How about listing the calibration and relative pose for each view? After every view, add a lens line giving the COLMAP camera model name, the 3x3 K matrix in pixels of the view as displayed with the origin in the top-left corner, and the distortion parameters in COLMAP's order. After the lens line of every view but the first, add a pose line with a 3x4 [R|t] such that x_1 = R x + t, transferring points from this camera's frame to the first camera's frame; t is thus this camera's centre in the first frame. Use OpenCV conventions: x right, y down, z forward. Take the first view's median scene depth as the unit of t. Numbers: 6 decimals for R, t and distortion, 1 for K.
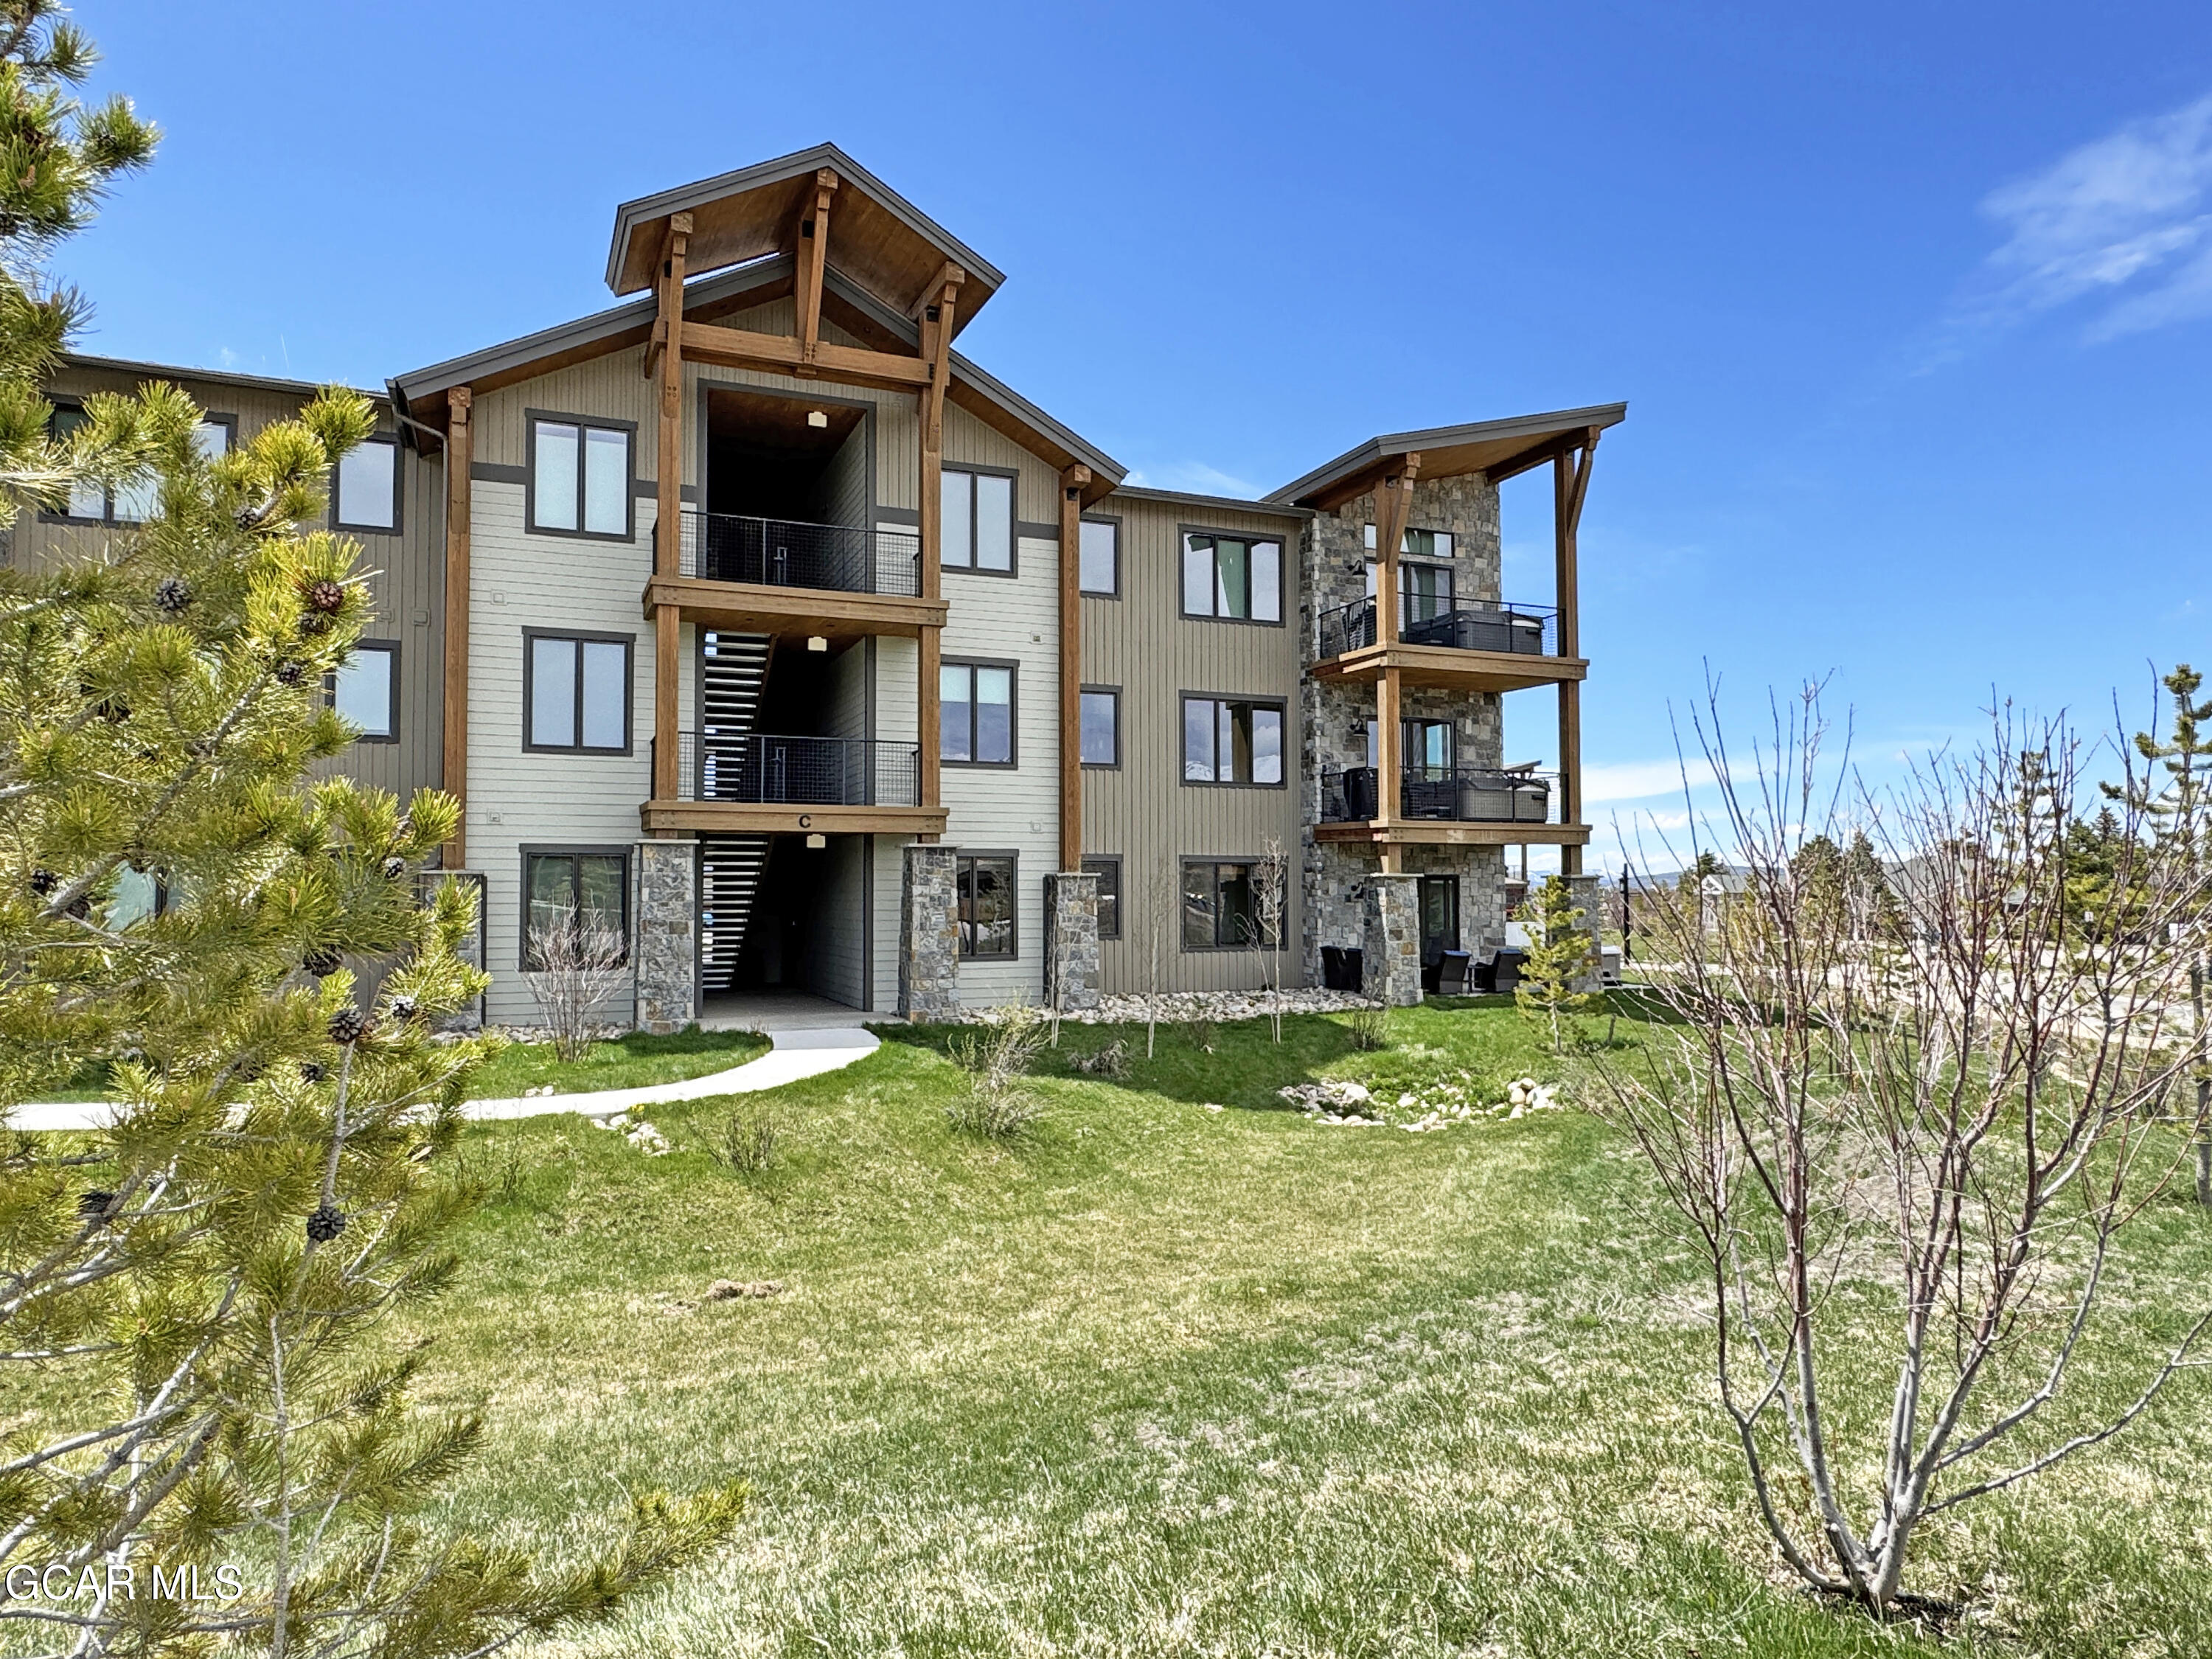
lens RADIAL K [[1559.0, 0, 1106.0], [0, 1559.0, 829.5], [0, 0, 1]] dist [-0.002468, -0.000133]
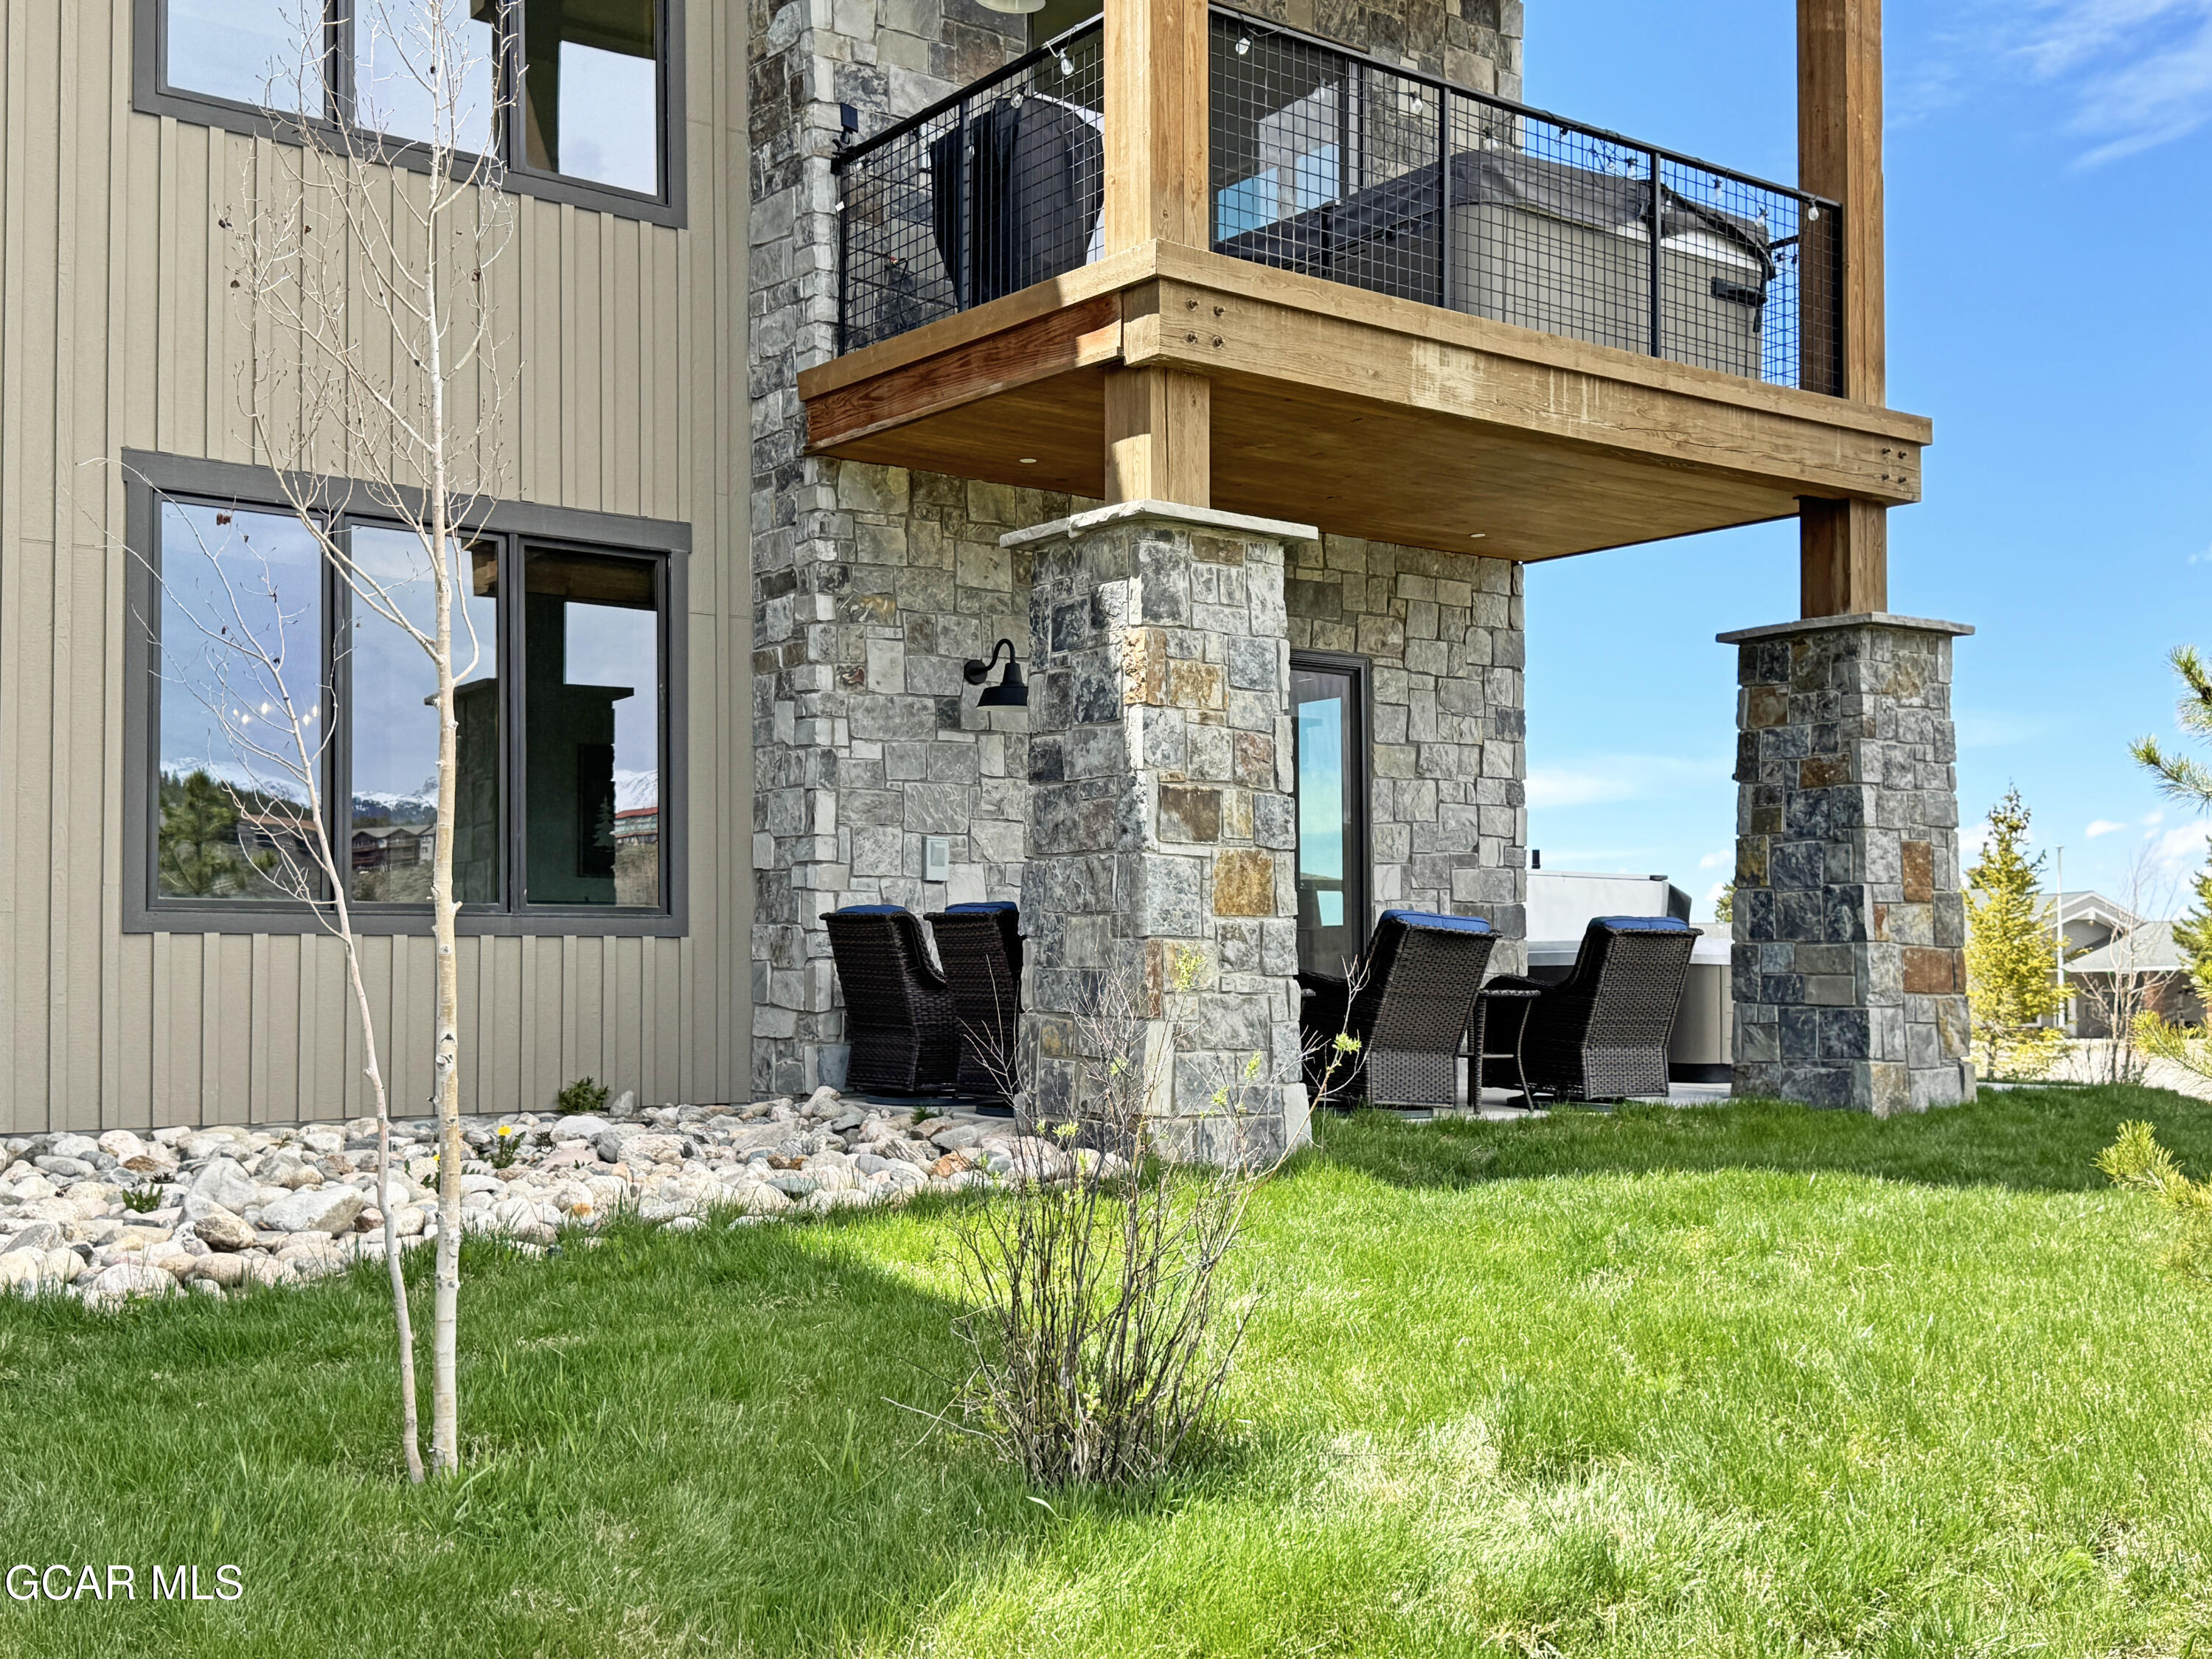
lens RADIAL K [[2517.8, 0, 1106.0], [0, 2517.8, 829.5], [0, 0, 1]] dist [0.019436, 0.007292]
pose [[0.974557, 0.008407, 0.223983, 0.097789], [-0.002959, 0.999692, -0.024648, 0.073779], [-0.224121, 0.023358, 0.974281, 0.653185]]
